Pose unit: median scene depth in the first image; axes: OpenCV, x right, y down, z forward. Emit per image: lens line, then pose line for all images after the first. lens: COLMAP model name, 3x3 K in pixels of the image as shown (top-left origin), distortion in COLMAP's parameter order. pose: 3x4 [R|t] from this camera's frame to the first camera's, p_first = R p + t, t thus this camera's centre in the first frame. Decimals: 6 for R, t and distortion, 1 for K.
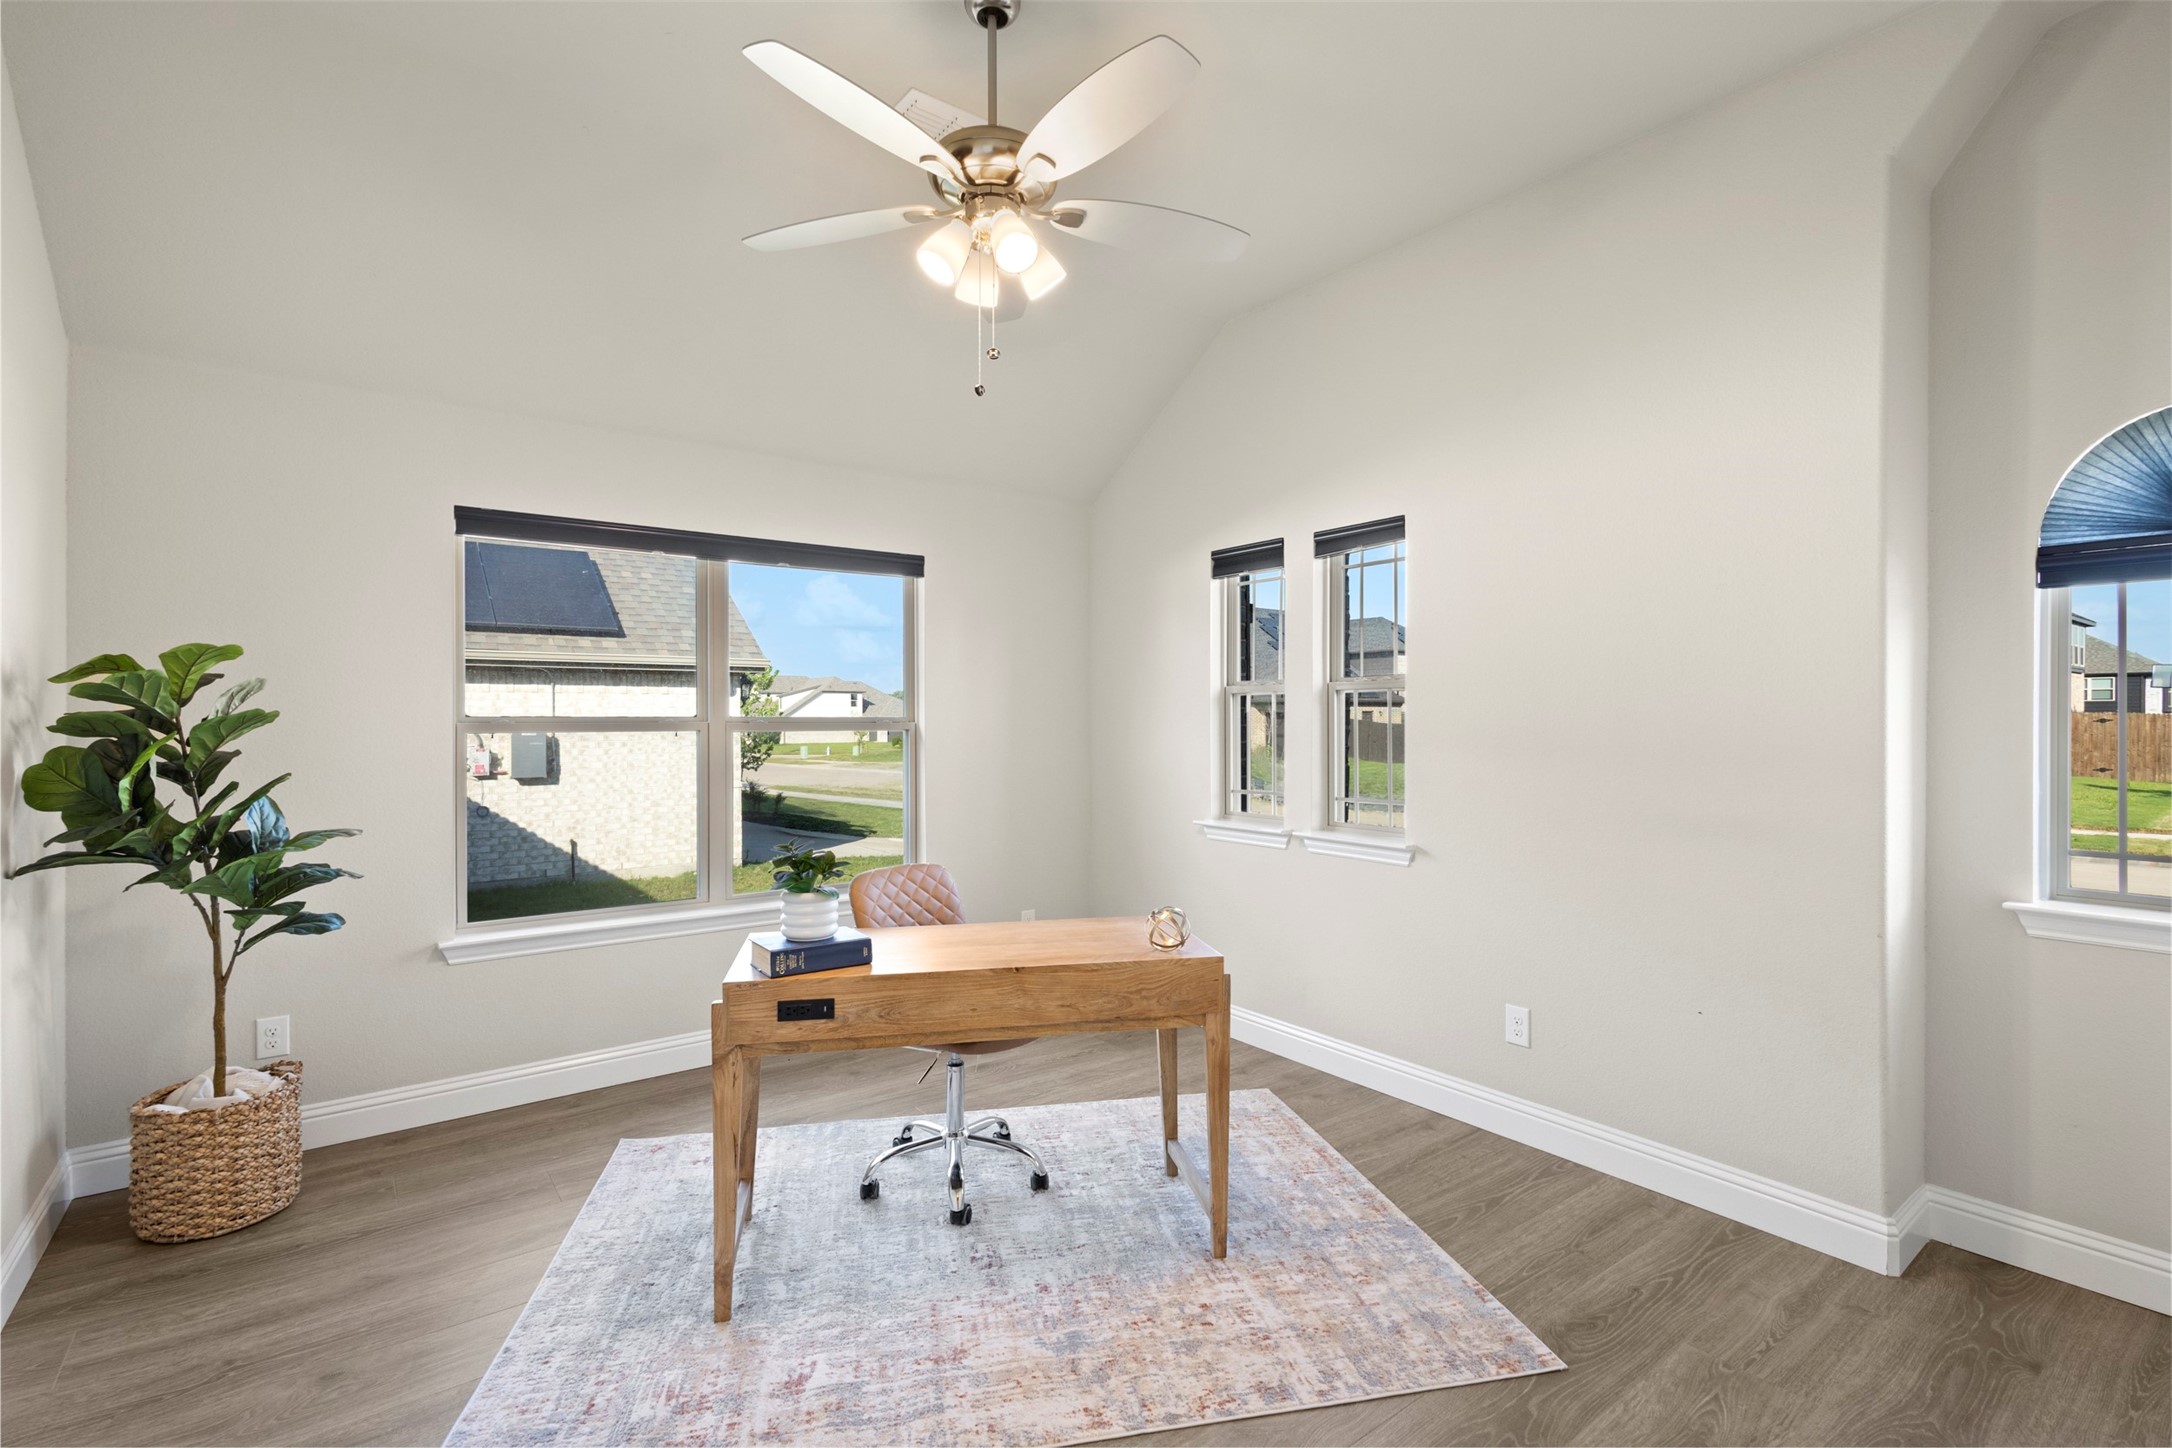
lens RADIAL K [[996.1, 0, 1086.0], [0, 996.1, 725.2], [0, 0, 1]] dist [0.011382, -0.004145]
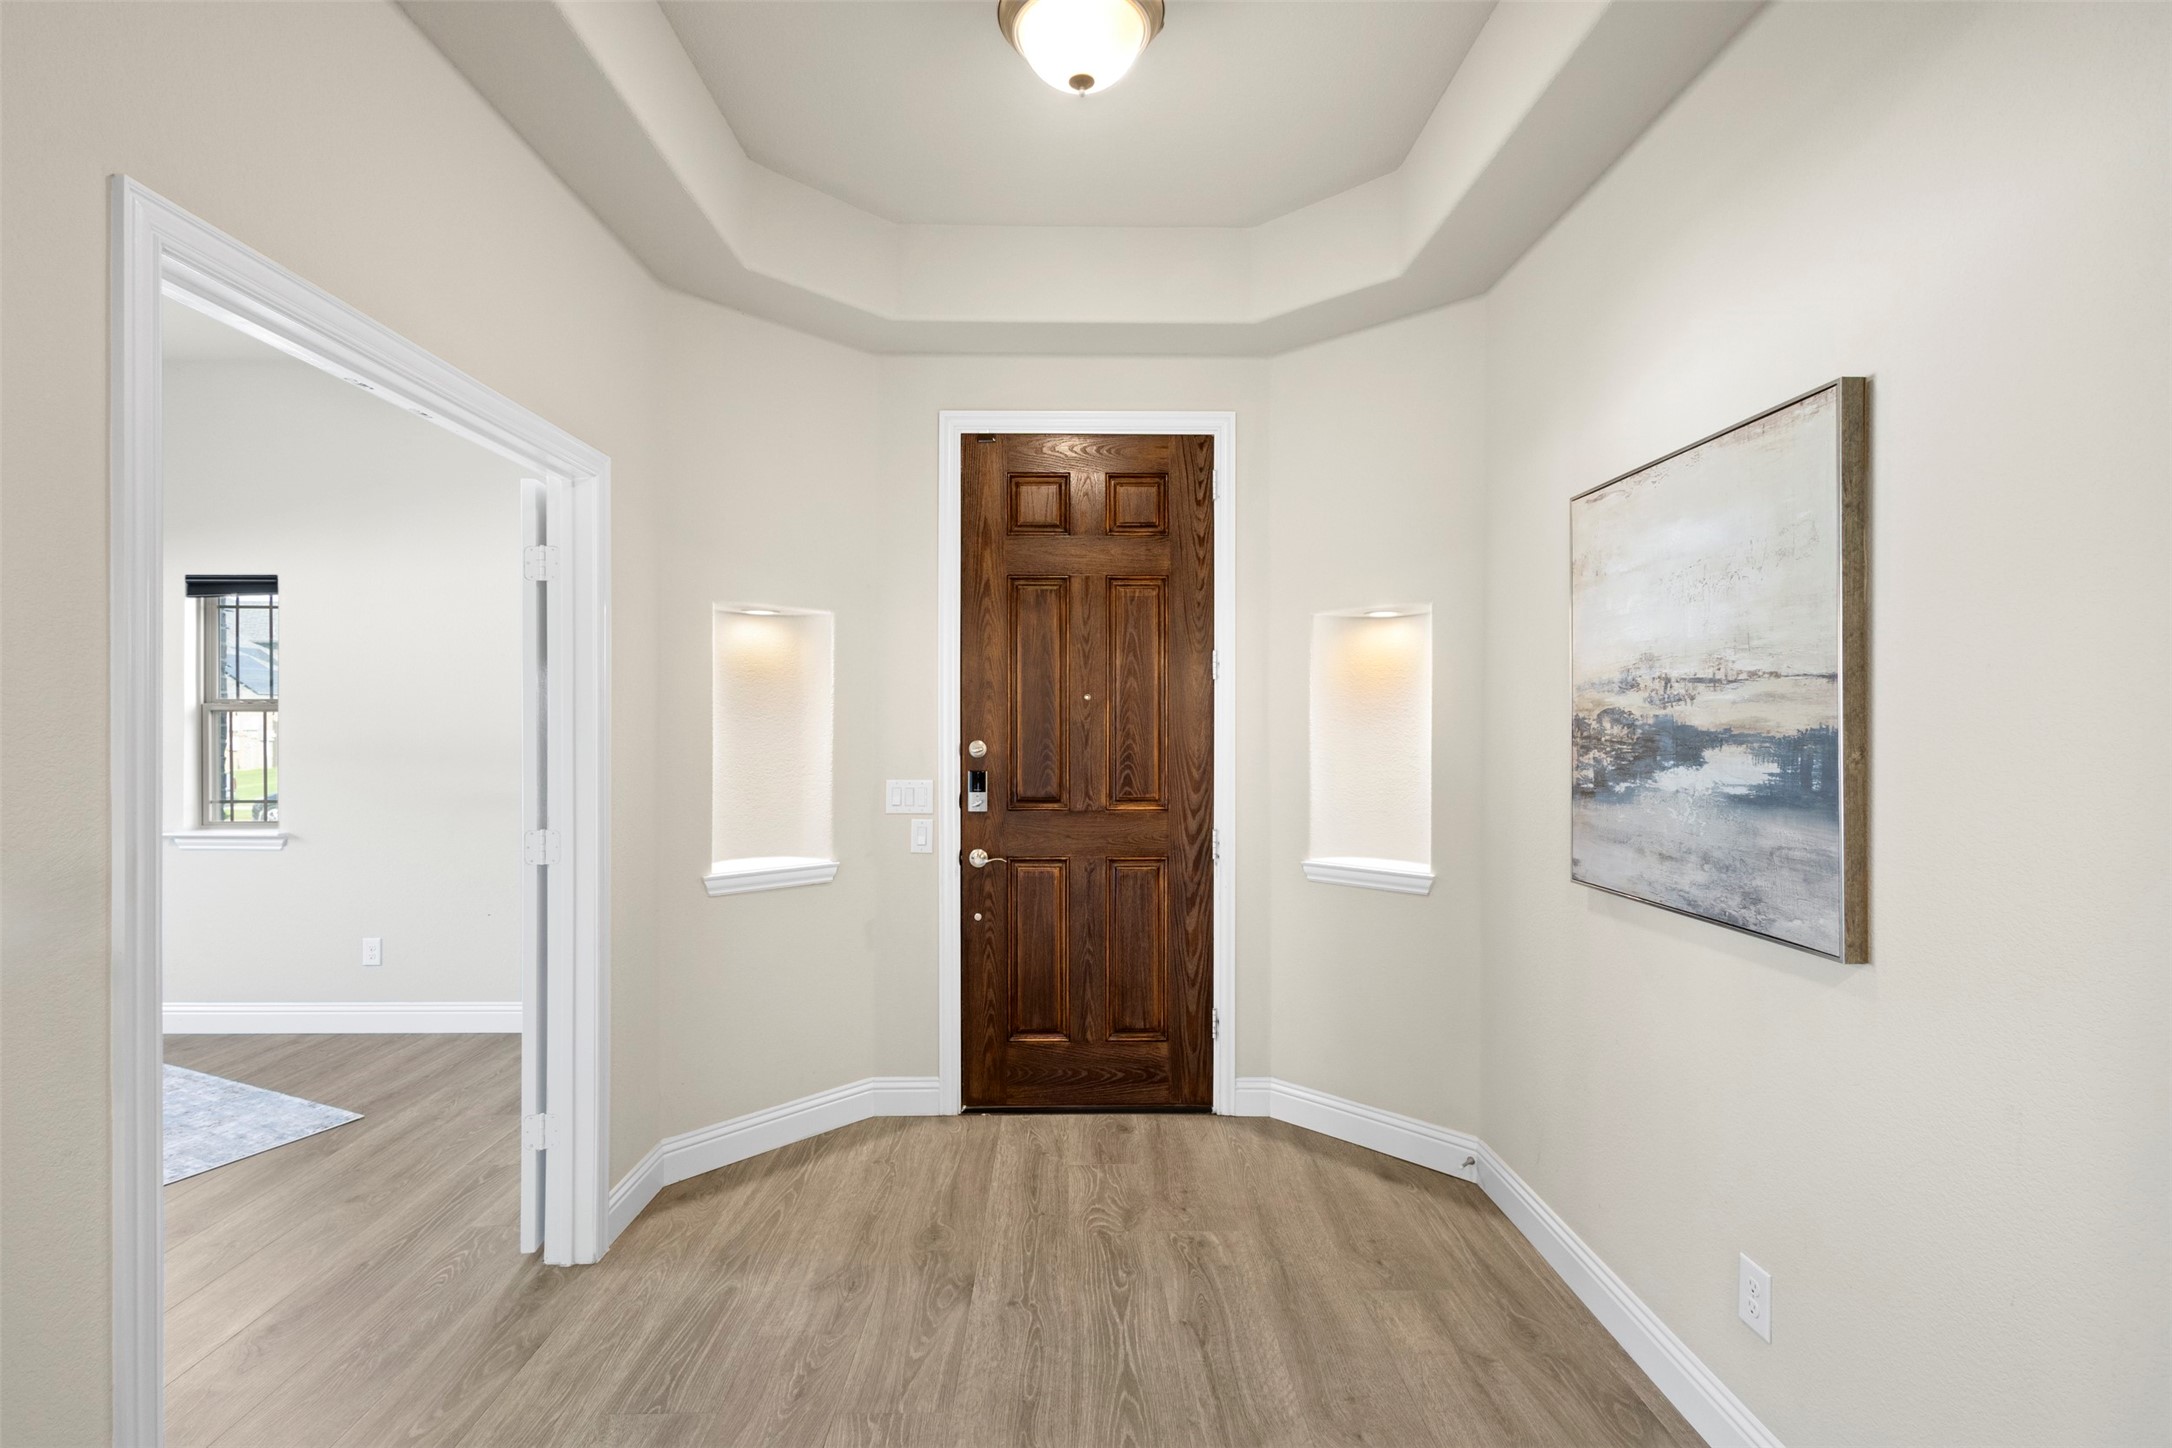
lens RADIAL K [[996.1, 0, 1083.8], [0, 996.1, 726.7], [0, 0, 1]] dist [0.011382, -0.004145]
pose [[0.595840, -0.000327, 0.803103, -0.114704], [0.000487, 1.000000, 0.000046, -0.019109], [-0.803103, 0.000364, 0.595840, -0.711116]]
